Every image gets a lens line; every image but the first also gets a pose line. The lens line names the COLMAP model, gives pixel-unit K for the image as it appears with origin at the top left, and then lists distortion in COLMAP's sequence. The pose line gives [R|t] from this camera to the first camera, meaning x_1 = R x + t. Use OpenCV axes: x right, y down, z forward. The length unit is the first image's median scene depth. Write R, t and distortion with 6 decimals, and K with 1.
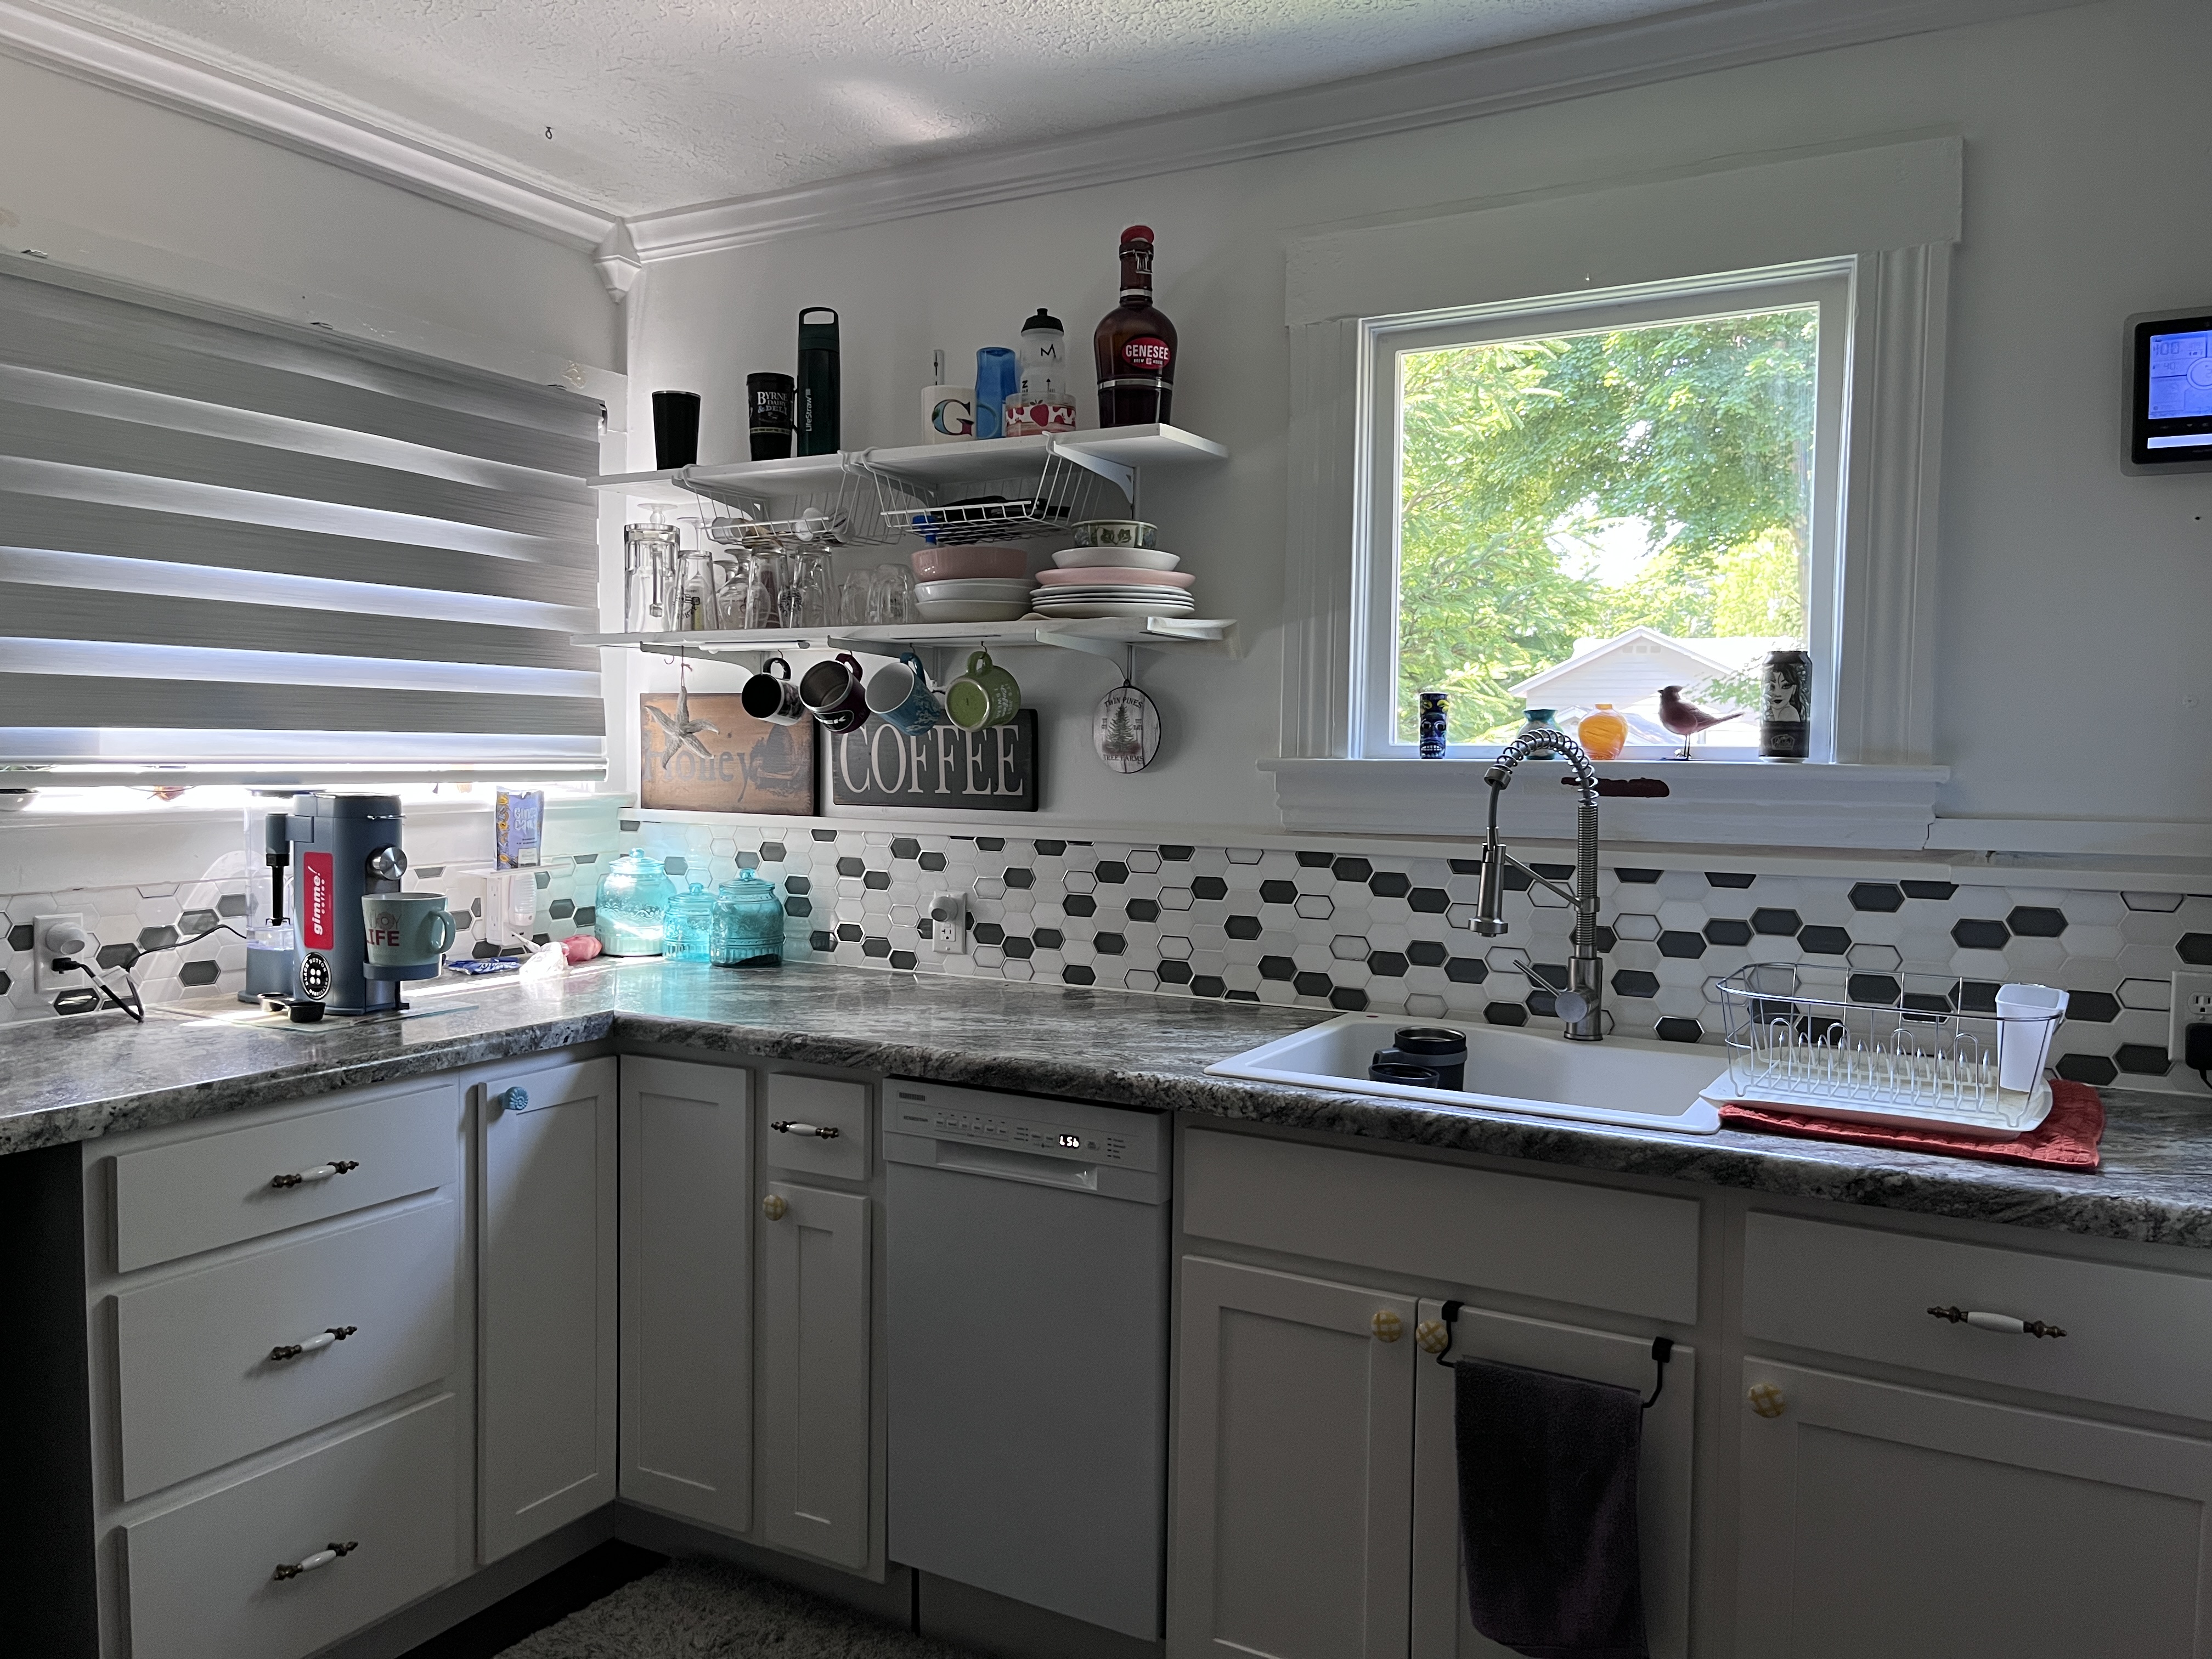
lens RADIAL K [[1677.6, 0, 1096.8], [0, 1677.6, 821.1], [0, 0, 1]] dist [0.014939, 0.002411]
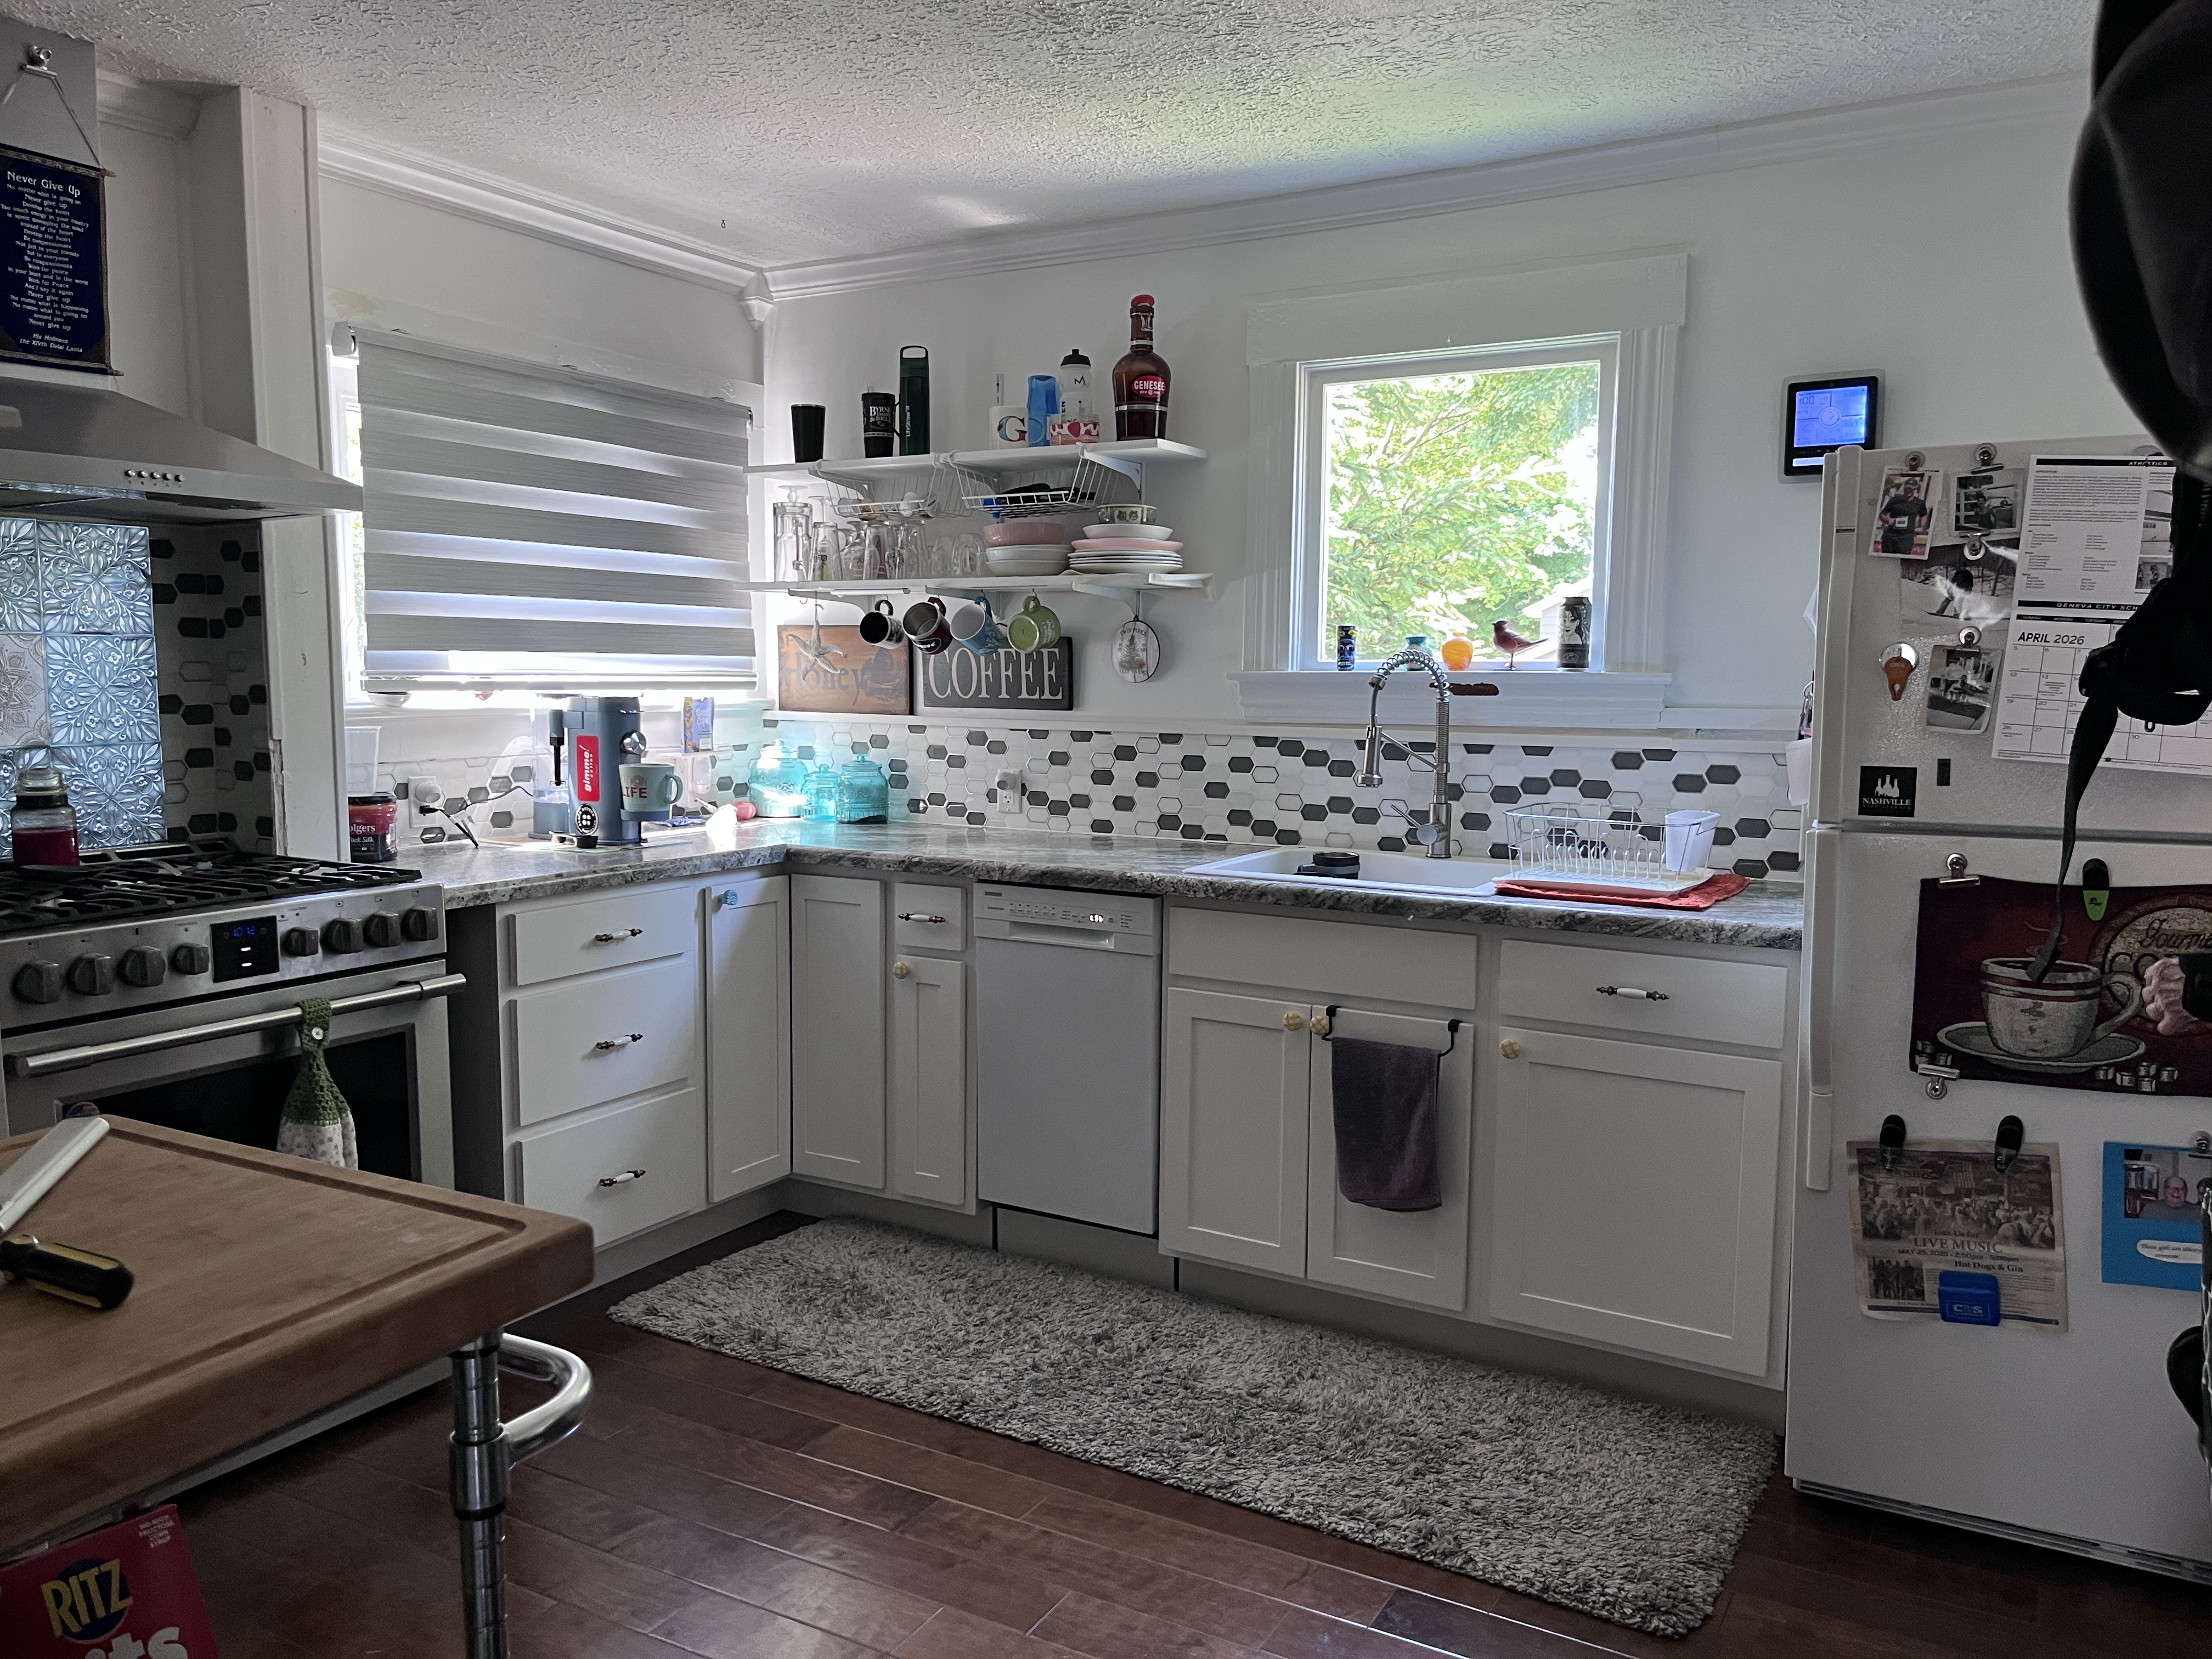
lens RADIAL K [[1669.8, 0, 1094.2], [0, 1669.8, 840.4], [0, 0, 1]] dist [0.060219, -0.094262]
pose [[0.999886, -0.000895, -0.015058, 0.004019], [0.001768, 0.998312, 0.058056, 0.024039], [0.014981, -0.058076, 0.998200, -0.442192]]
